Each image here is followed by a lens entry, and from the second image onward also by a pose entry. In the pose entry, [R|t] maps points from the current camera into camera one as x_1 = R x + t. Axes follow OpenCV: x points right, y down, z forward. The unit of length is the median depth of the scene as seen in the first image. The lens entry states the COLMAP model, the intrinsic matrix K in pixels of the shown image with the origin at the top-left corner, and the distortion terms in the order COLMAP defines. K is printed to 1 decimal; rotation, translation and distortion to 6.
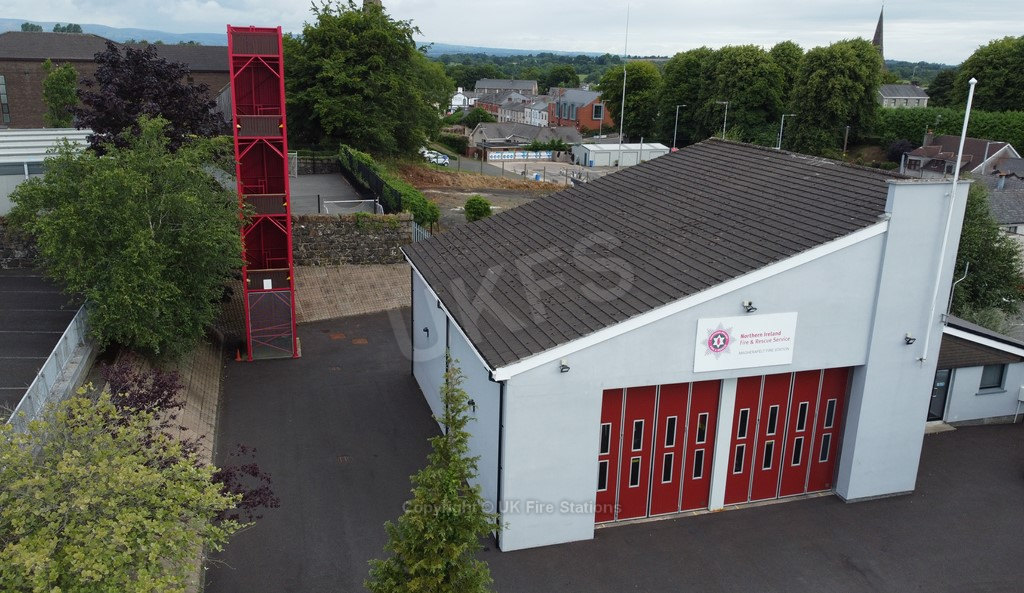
lens RADIAL K [[823.4, 0, 502.0], [0, 823.4, 286.3], [0, 0, 1]] dist [0.009593, -0.011031]
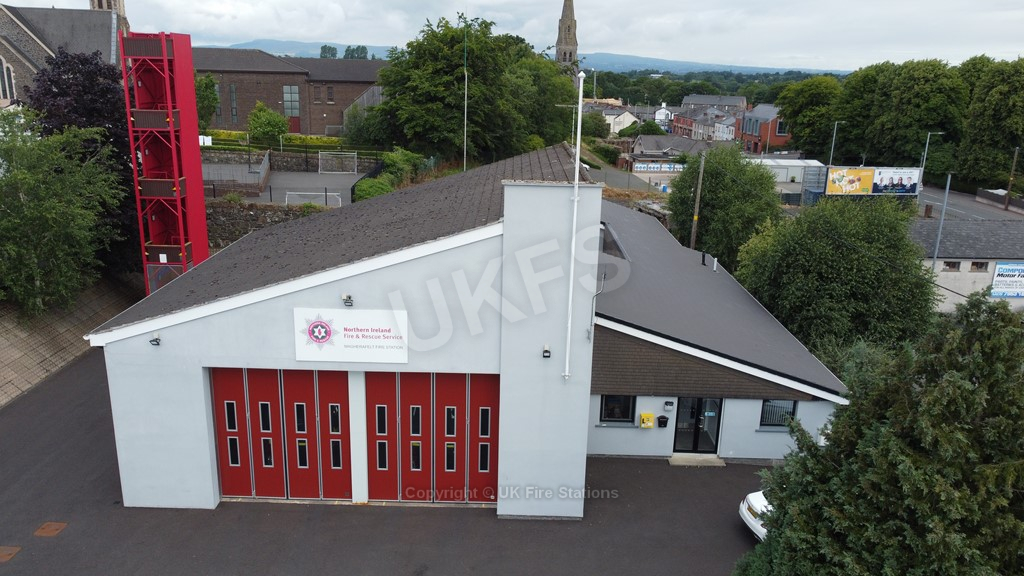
lens RADIAL K [[775.0, 0, 512.3], [0, 775.0, 286.1], [0, 0, 1]] dist [0.011370, -0.015060]
pose [[0.957985, 0.077904, -0.276034, 0.547216], [-0.079423, 0.996825, 0.005689, -0.009781], [0.275601, 0.016474, 0.961131, 0.111855]]
